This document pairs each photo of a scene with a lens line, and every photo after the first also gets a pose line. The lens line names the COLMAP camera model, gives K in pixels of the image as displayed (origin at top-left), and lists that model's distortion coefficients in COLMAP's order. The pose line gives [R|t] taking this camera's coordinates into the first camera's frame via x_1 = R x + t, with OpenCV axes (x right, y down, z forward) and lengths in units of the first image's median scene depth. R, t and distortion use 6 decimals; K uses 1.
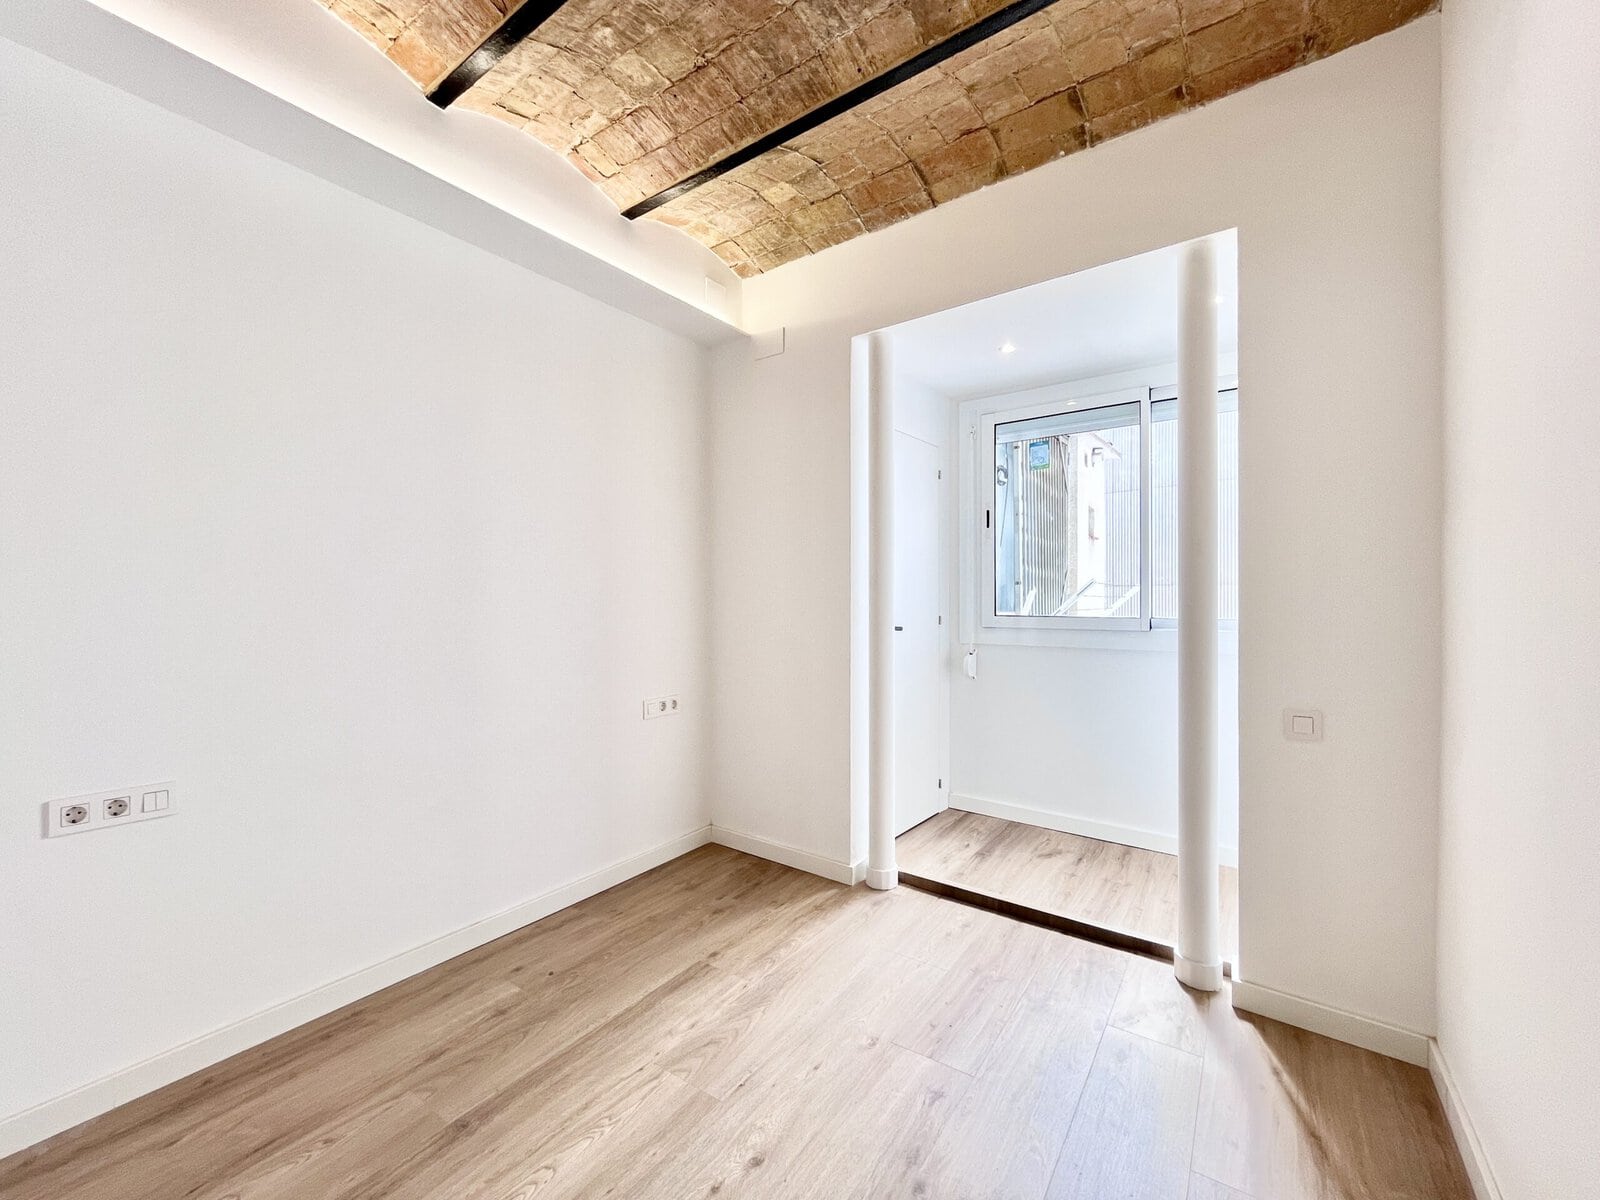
lens RADIAL K [[671.6, 0, 792.2], [0, 671.6, 598.4], [0, 0, 1]] dist [-0.003521, 0.000560]
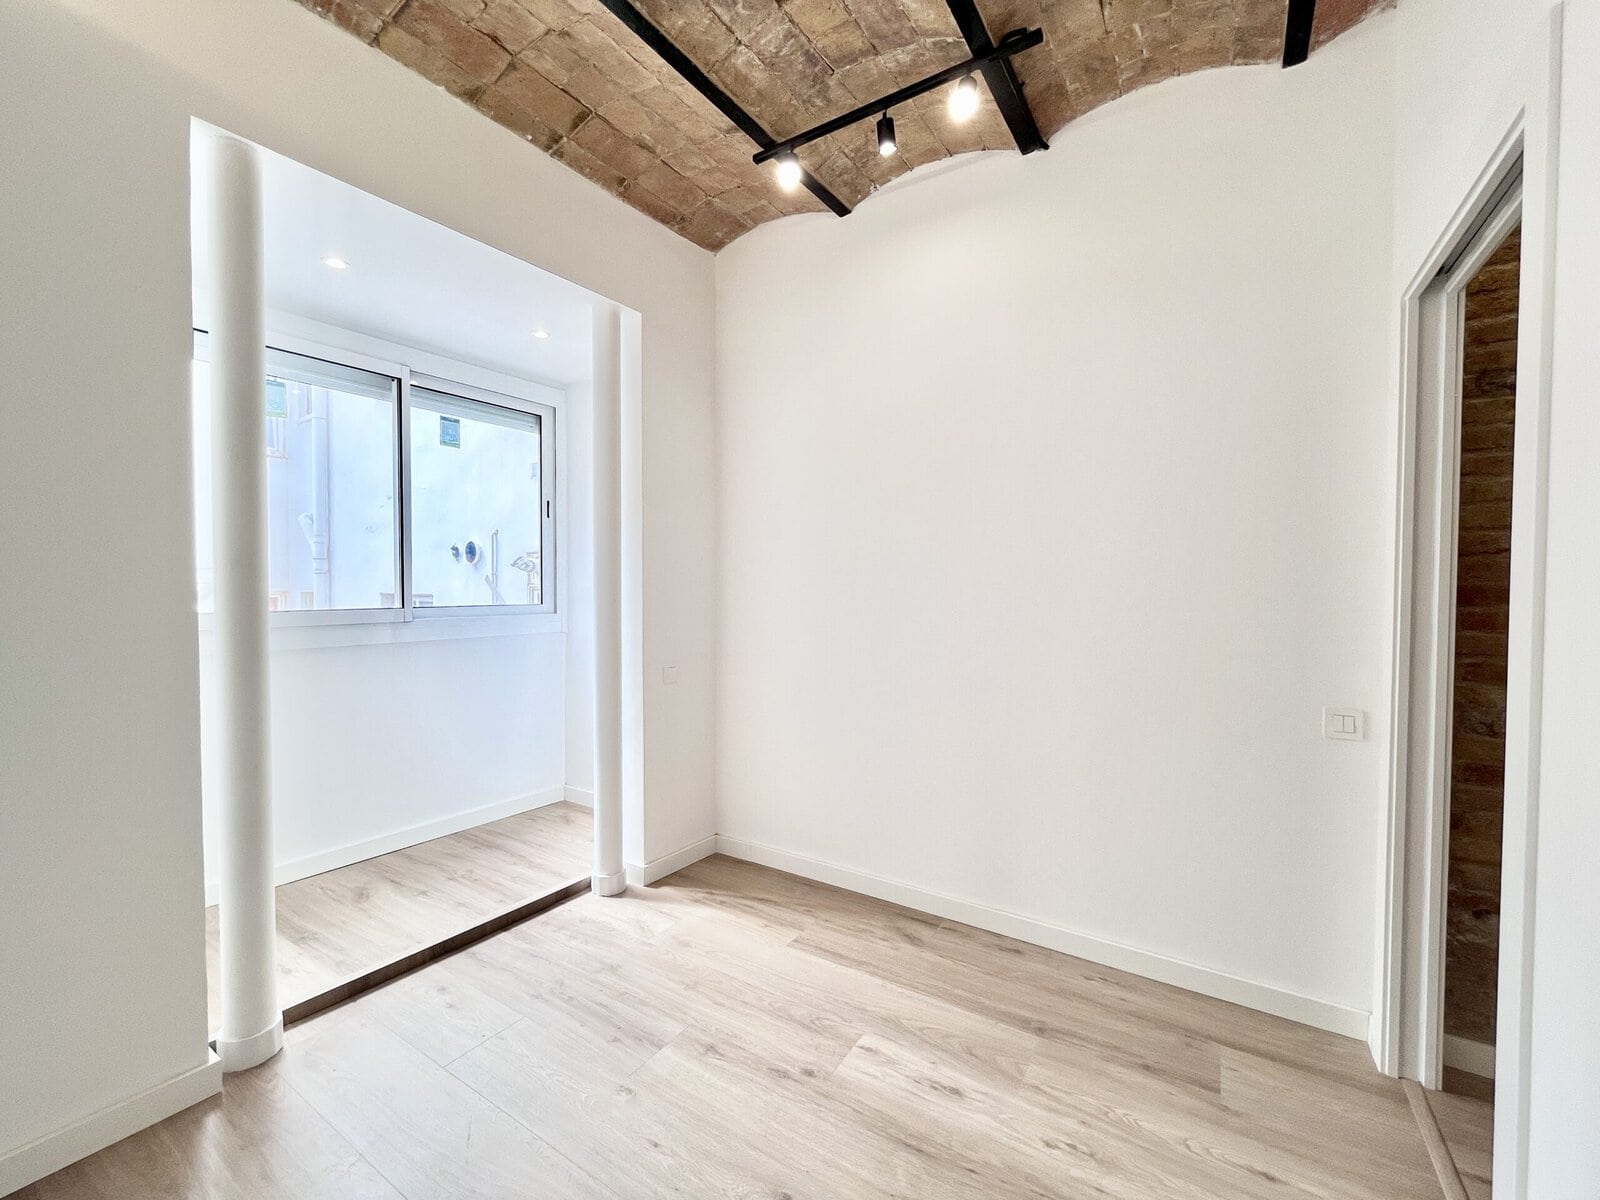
lens RADIAL K [[671.6, 0, 788.8], [0, 671.6, 599.0], [0, 0, 1]] dist [-0.003521, 0.000560]
pose [[-0.059788, -0.020256, 0.998006, -0.635196], [-0.002083, 0.999794, 0.020167, -0.006112], [-0.998209, -0.000873, -0.059818, 0.696366]]
